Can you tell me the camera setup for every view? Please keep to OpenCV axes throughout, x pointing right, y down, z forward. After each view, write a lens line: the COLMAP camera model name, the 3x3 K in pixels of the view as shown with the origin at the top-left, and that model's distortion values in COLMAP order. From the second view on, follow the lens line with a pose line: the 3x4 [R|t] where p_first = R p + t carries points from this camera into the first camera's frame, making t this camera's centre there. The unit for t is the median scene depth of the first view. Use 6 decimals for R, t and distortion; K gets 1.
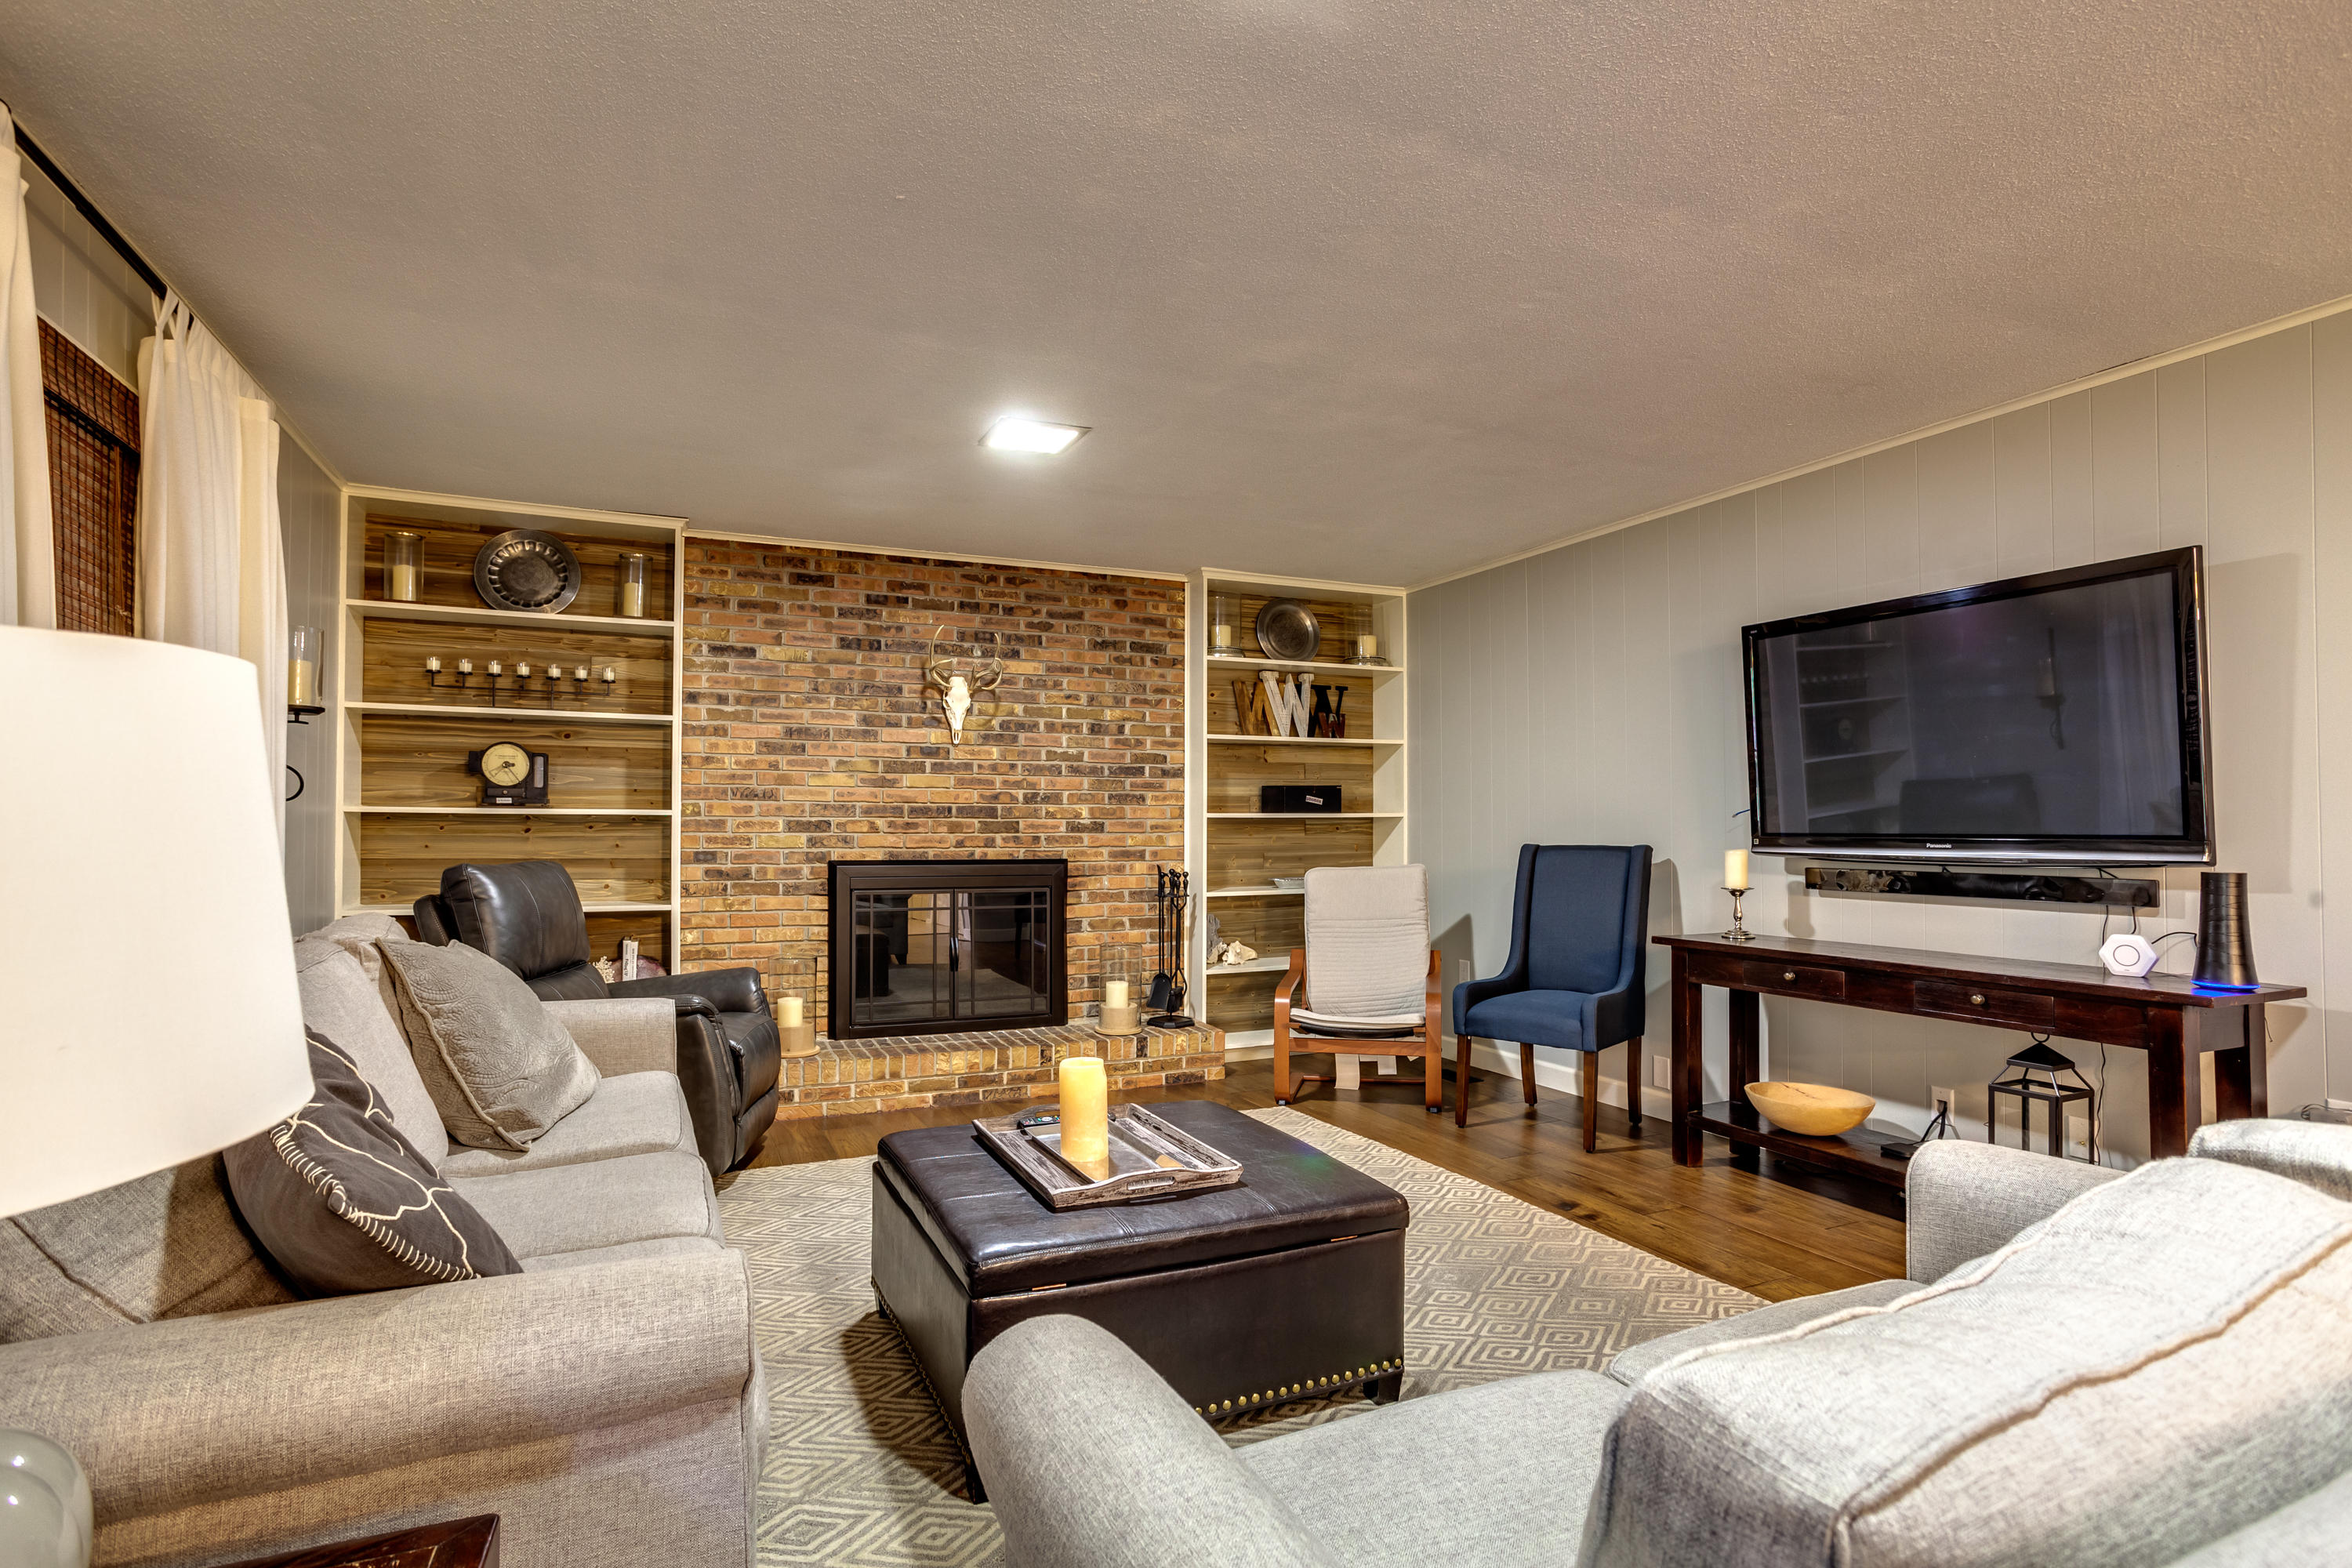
lens RADIAL K [[1174.2, 0, 1168.7], [0, 1174.2, 812.4], [0, 0, 1]] dist [0.000463, 0.000816]
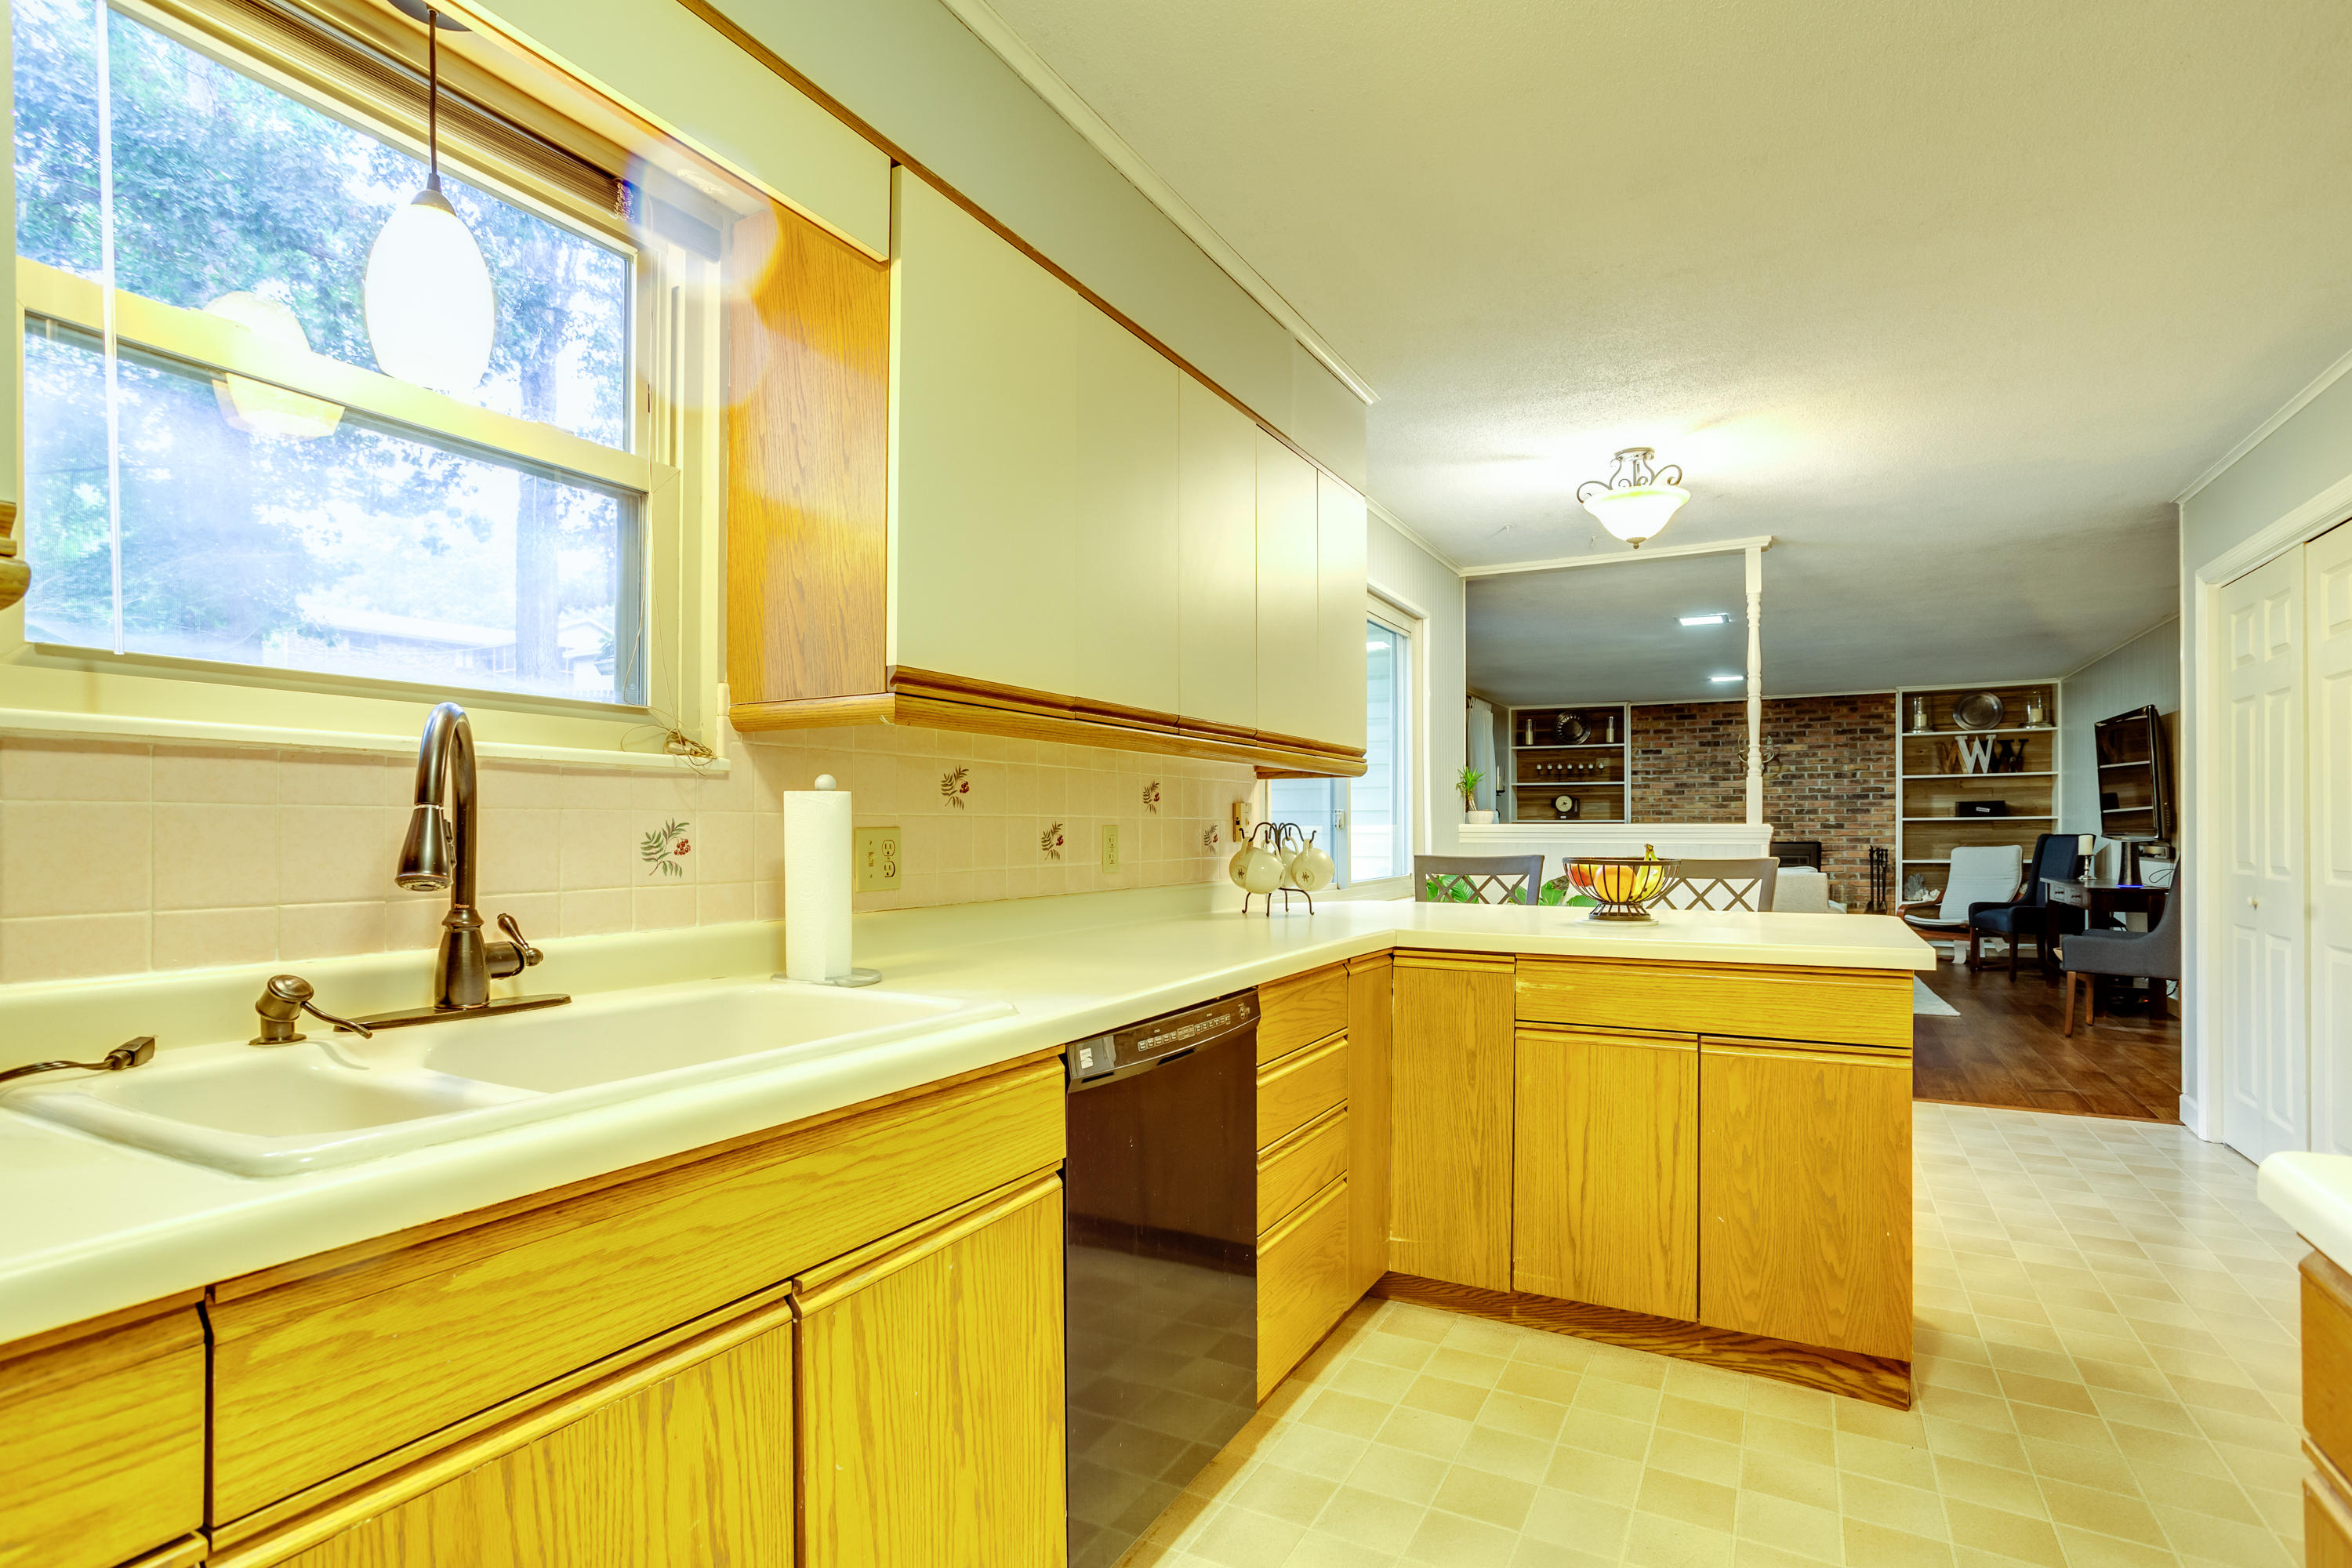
lens RADIAL K [[1174.2, 0, 1168.7], [0, 1174.2, 812.4], [0, 0, 1]] dist [0.000463, 0.000816]
pose [[0.609234, -0.014749, -0.792853, 0.818332], [0.016628, 0.999845, -0.005822, -0.017269], [0.792816, -0.009637, 0.609385, -1.087786]]
